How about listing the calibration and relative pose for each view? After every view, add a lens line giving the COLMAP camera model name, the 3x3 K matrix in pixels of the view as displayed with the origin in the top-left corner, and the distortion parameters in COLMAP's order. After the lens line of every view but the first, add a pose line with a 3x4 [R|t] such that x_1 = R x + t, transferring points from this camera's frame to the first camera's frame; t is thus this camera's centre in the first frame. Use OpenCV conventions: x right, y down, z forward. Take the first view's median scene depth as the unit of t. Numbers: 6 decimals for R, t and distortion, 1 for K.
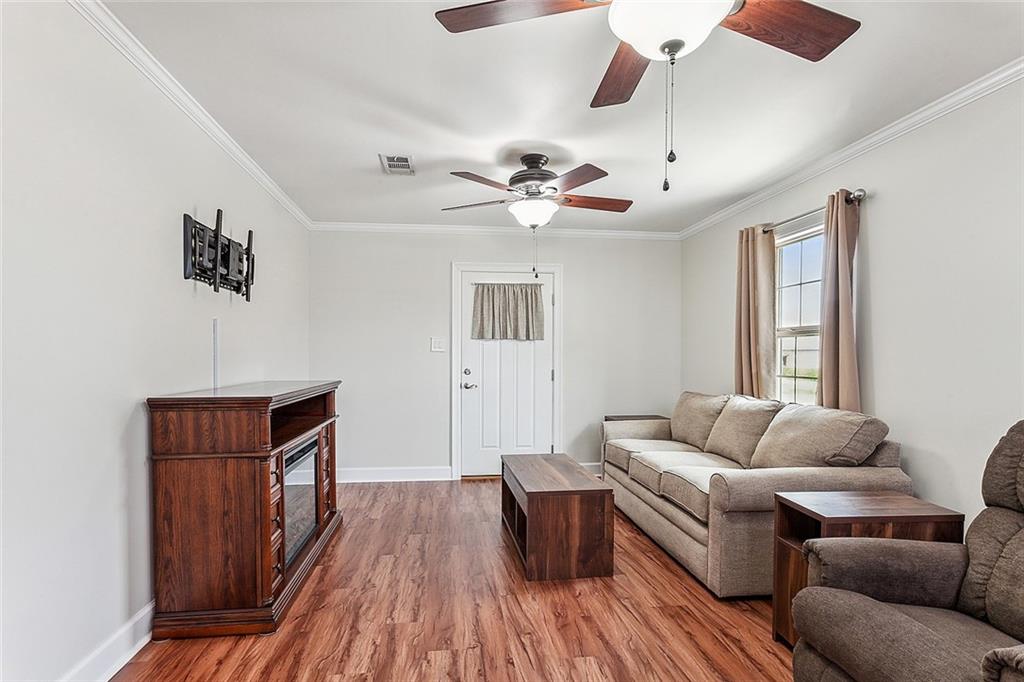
lens RADIAL K [[542.5, 0, 510.9], [0, 542.5, 365.9], [0, 0, 1]] dist [-0.001851, 0.001981]
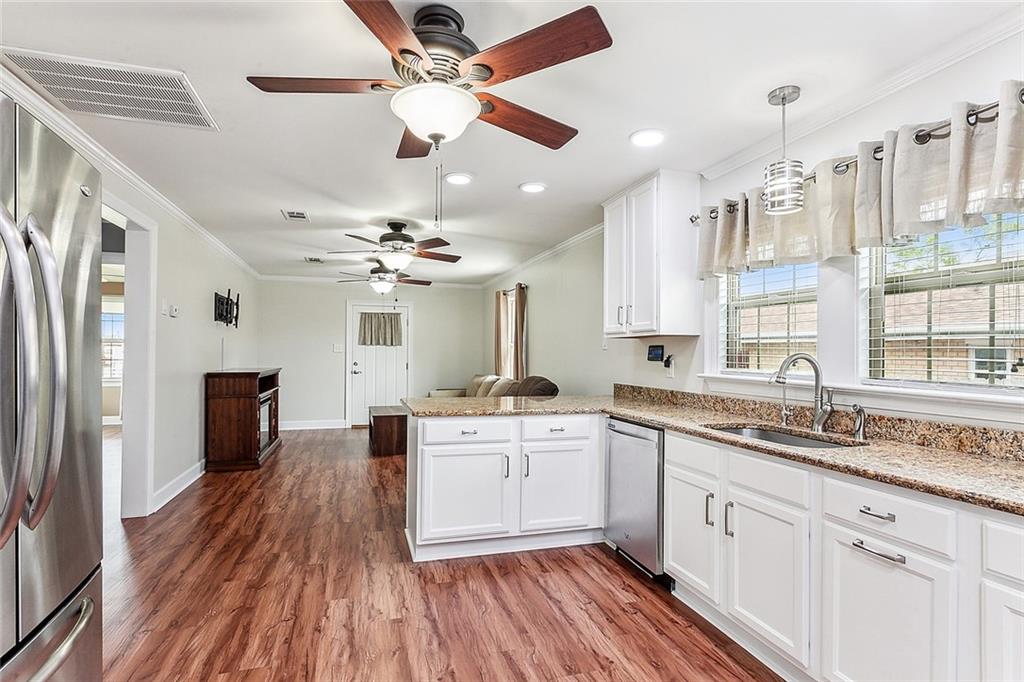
lens RADIAL K [[491.4, 0, 504.1], [0, 491.4, 350.1], [0, 0, 1]] dist [-0.003310, 0.001815]
pose [[0.985695, 0.006342, 0.168419, 0.190158], [-0.002417, 0.999721, -0.023497, 0.004192], [-0.168521, 0.022753, 0.985435, -0.954387]]
